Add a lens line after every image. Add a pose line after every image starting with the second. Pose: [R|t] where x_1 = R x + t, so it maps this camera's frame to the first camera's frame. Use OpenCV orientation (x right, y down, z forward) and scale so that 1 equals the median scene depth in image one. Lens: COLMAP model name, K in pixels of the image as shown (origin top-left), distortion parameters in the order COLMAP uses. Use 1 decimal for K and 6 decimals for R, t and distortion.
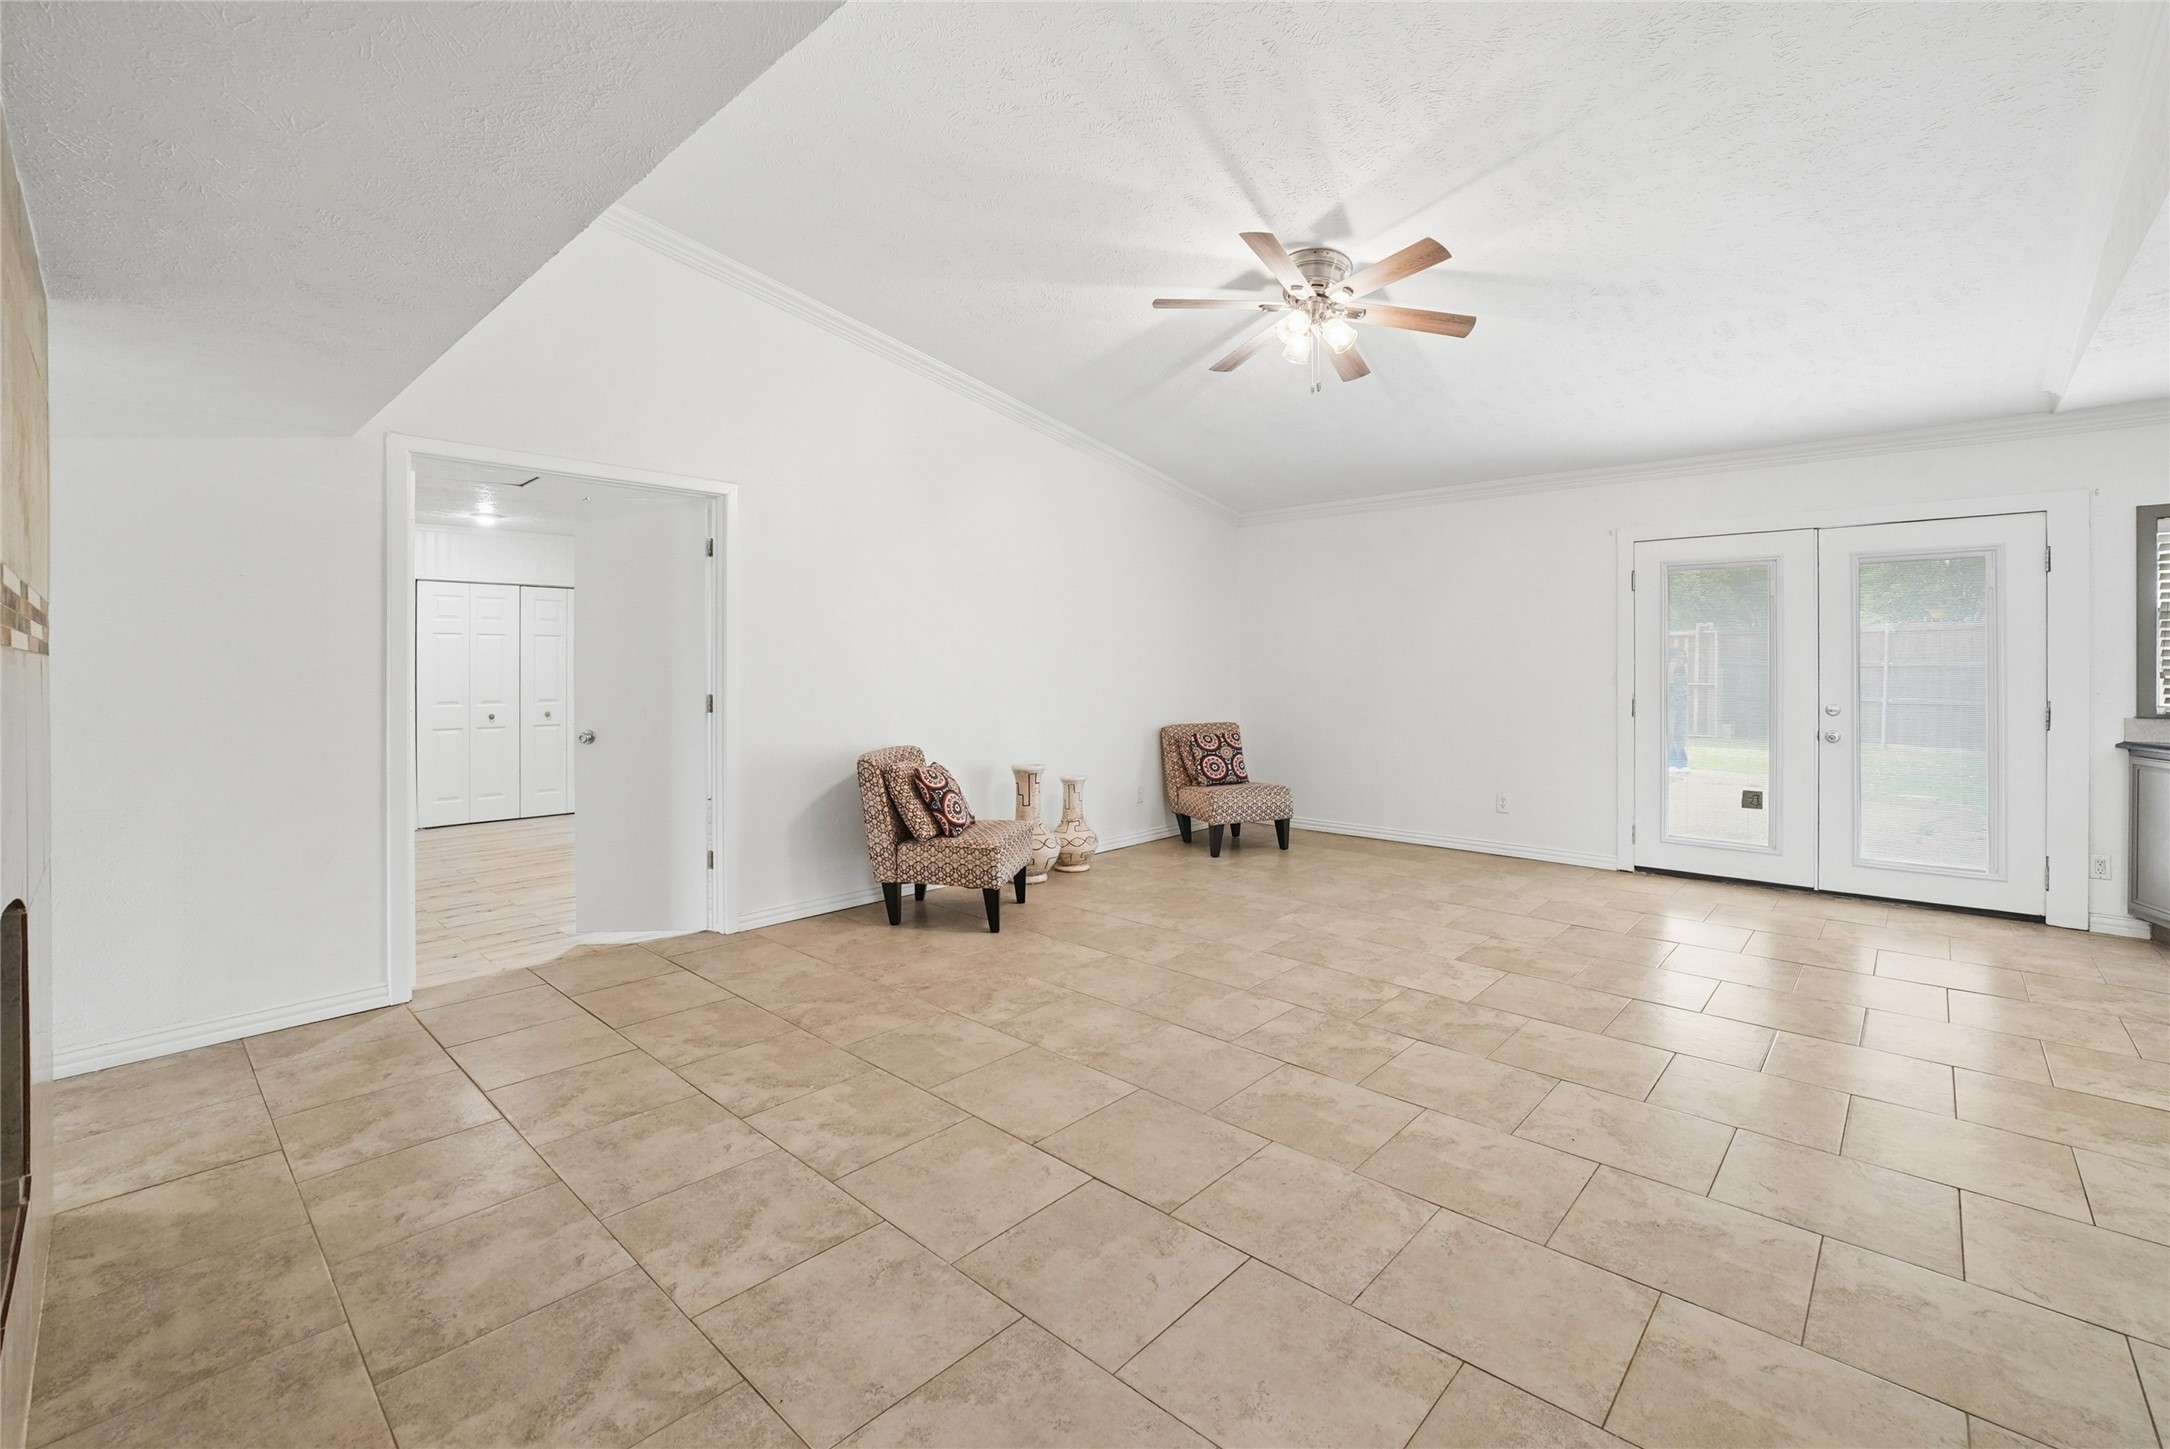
lens RADIAL K [[928.1, 0, 1087.5], [0, 928.1, 661.2], [0, 0, 1]] dist [-0.037301, 0.010398]
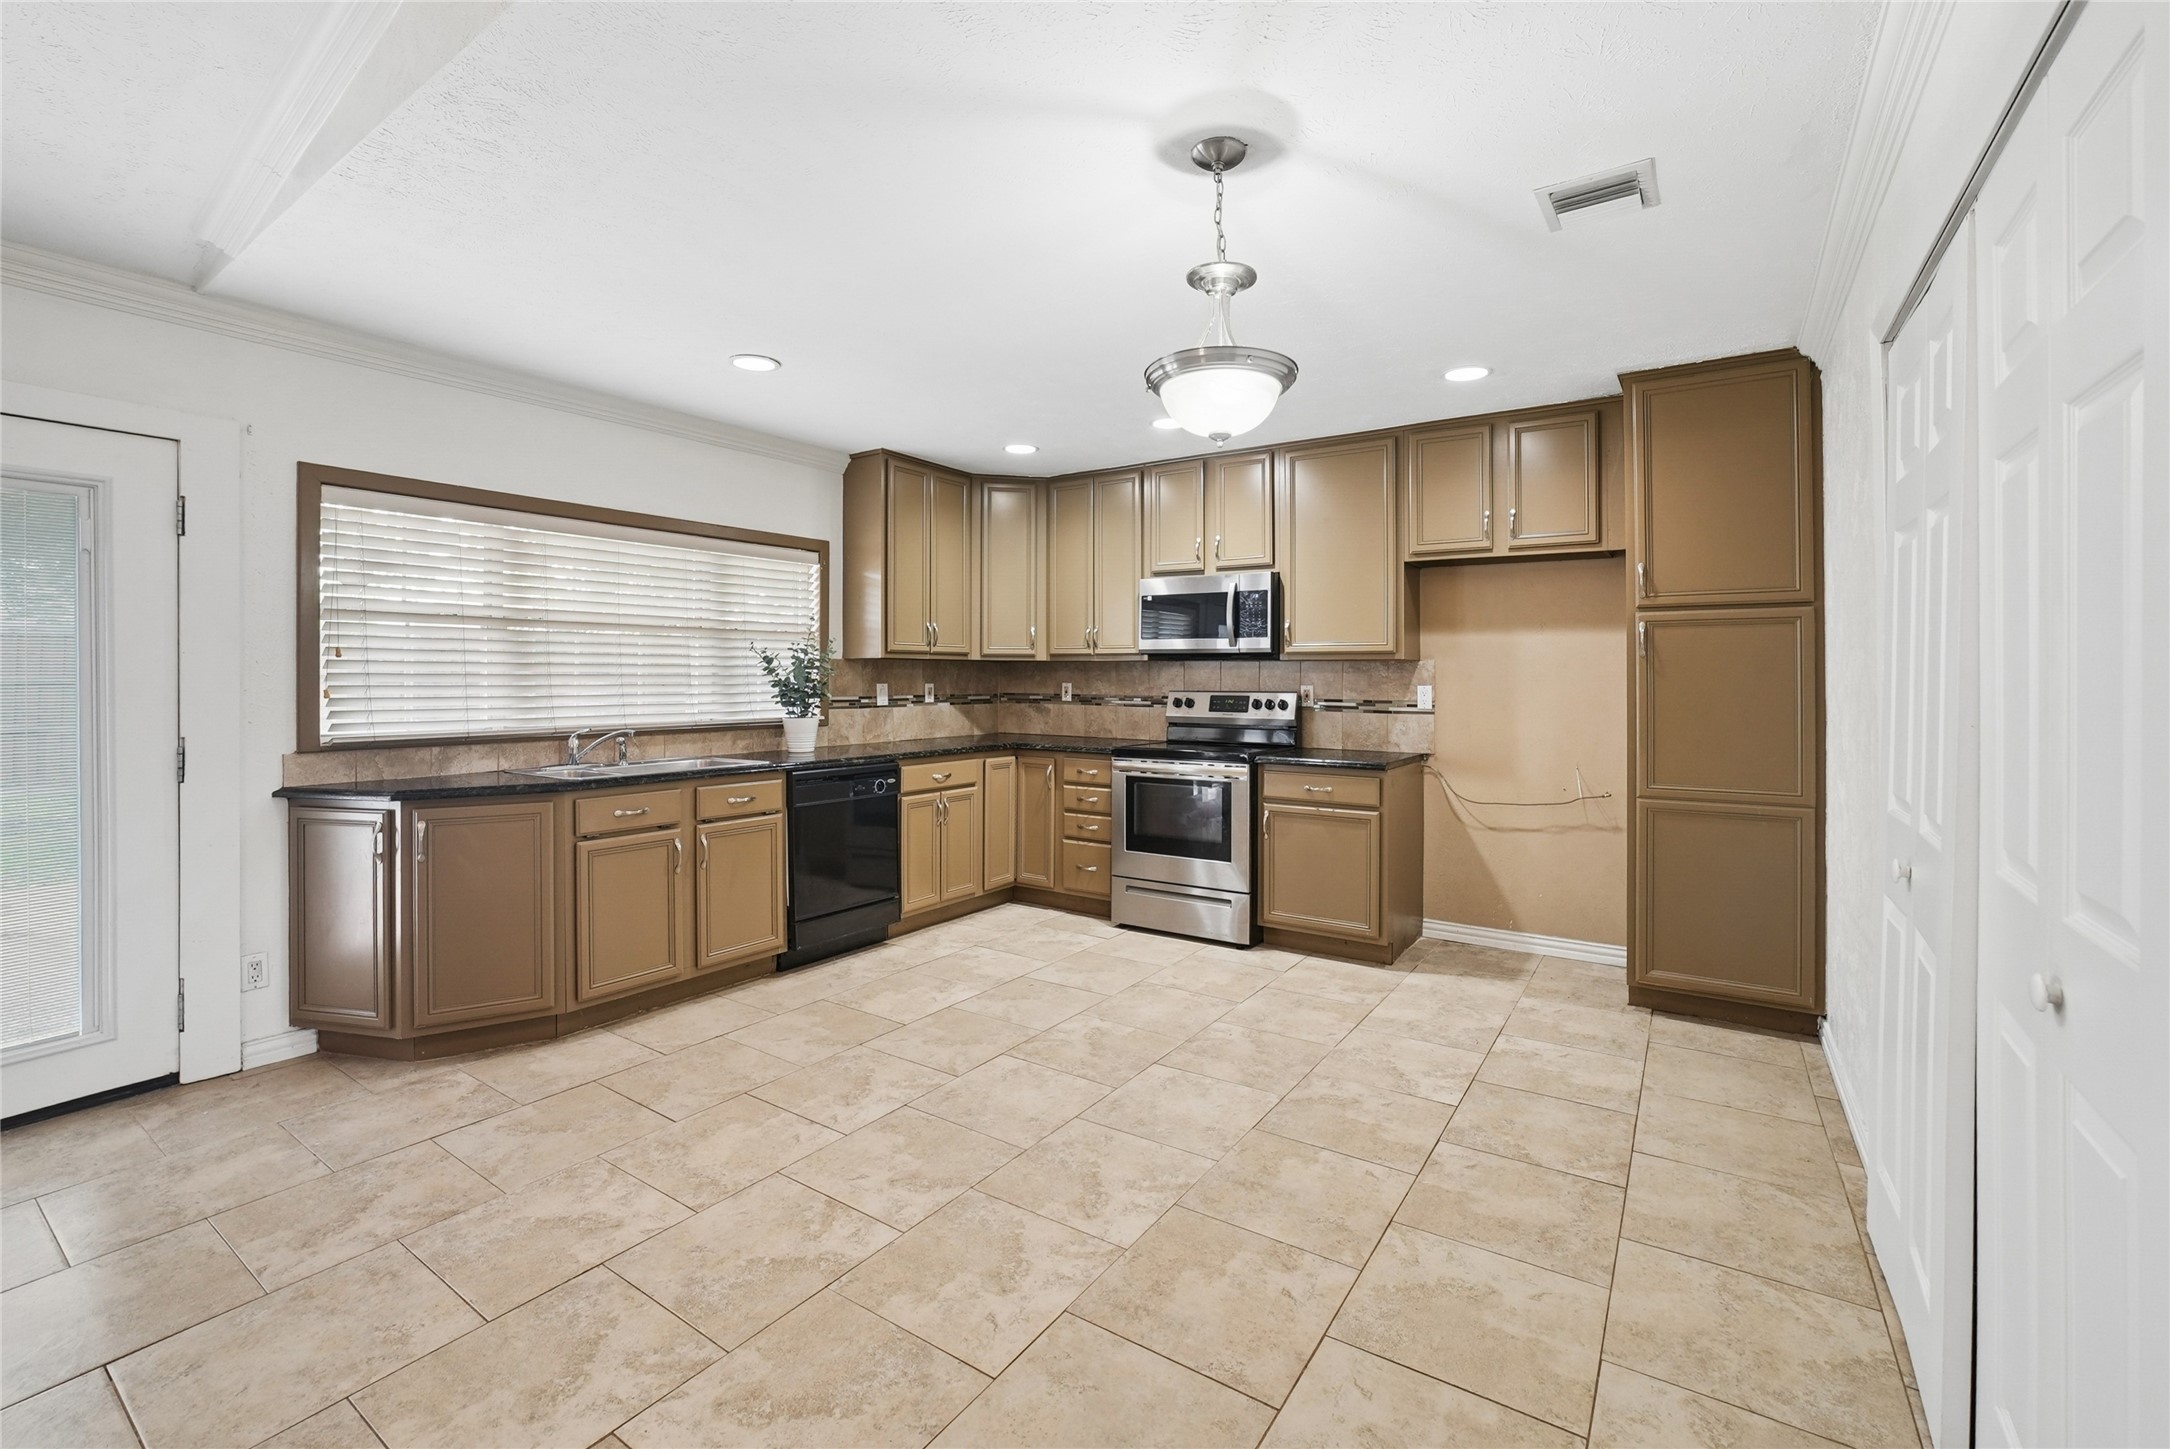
lens RADIAL K [[928.1, 0, 1091.7], [0, 928.1, 676.6], [0, 0, 1]] dist [-0.037301, 0.010398]
pose [[-0.151715, -0.000324, 0.988424, 0.387797], [-0.002307, 0.999997, -0.000026, 0.000464], [-0.988422, -0.002284, -0.151716, 0.531348]]
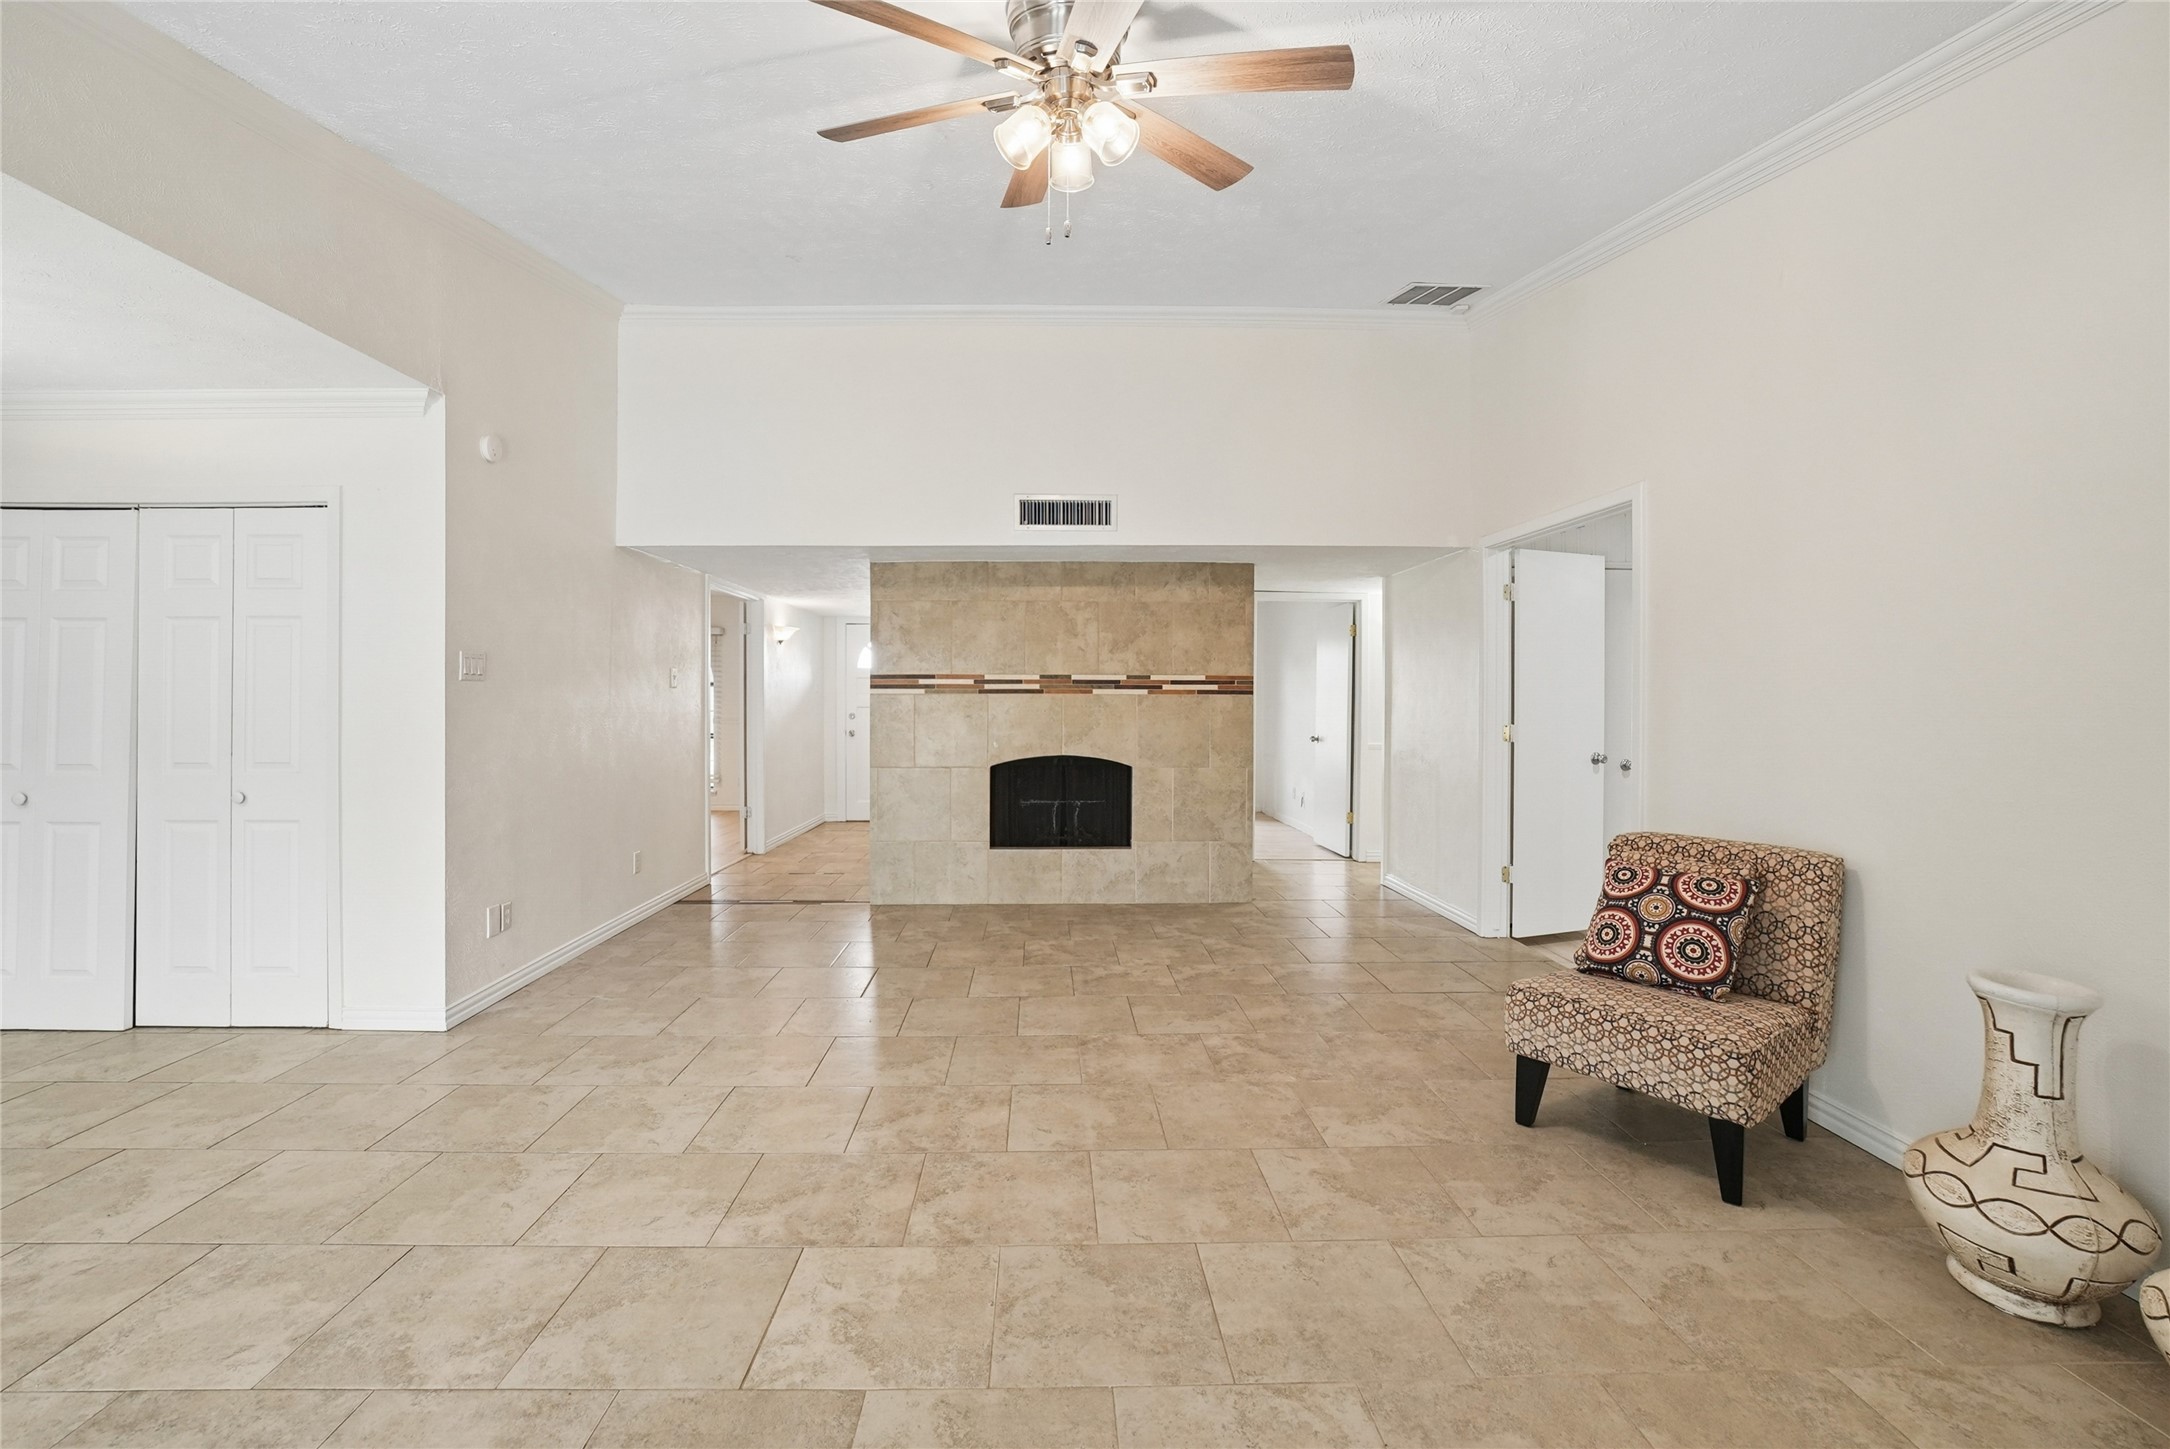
lens RADIAL K [[928.1, 0, 1054.2], [0, 928.1, 701.8], [0, 0, 1]] dist [-0.037301, 0.010398]
pose [[-0.722577, 0.002976, -0.691284, 0.664144], [0.001445, 0.999995, 0.002795, 0.001799], [0.691289, 0.001021, -0.722577, 1.446030]]
